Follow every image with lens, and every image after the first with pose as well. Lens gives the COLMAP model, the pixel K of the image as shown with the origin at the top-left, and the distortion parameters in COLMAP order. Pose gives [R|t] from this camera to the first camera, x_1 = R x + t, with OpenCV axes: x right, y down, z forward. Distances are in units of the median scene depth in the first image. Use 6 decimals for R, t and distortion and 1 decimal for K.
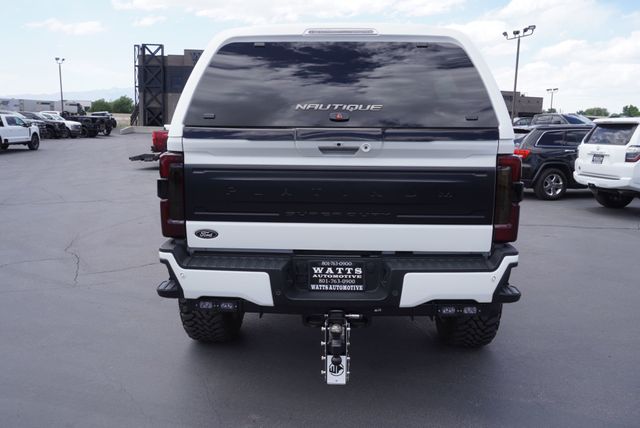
lens RADIAL K [[558.5, 0, 320.1], [0, 558.5, 212.2], [0, 0, 1]] dist [0.009822, -0.008813]
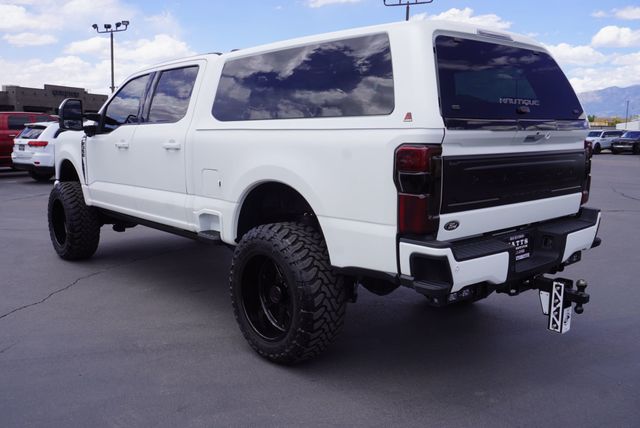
lens RADIAL K [[582.0, 0, 319.6], [0, 582.0, 210.4], [0, 0, 1]] dist [0.010141, 0.010059]
pose [[0.721781, -0.104774, 0.684145, -1.081566], [0.109020, 0.993347, 0.037109, -0.052049], [-0.683481, 0.047801, 0.728401, 0.401264]]
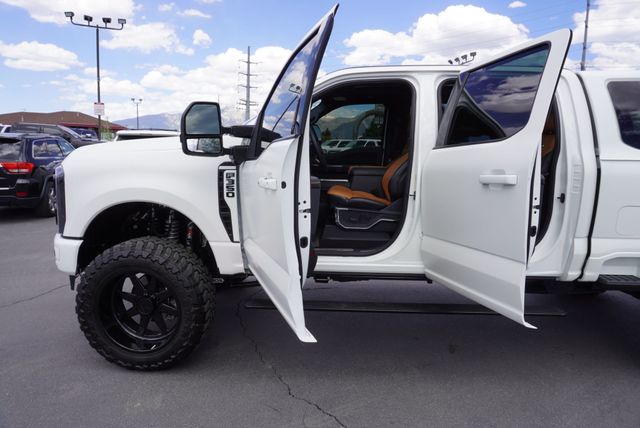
lens RADIAL K [[447.1, 0, 323.4], [0, 447.1, 214.7], [0, 0, 1]] dist [-0.024161, 0.013982]
pose [[-0.058873, -0.161759, 0.985073, -3.320899], [0.130625, 0.977051, 0.168249, -1.197264], [-0.989682, 0.138581, -0.036392, 7.637593]]
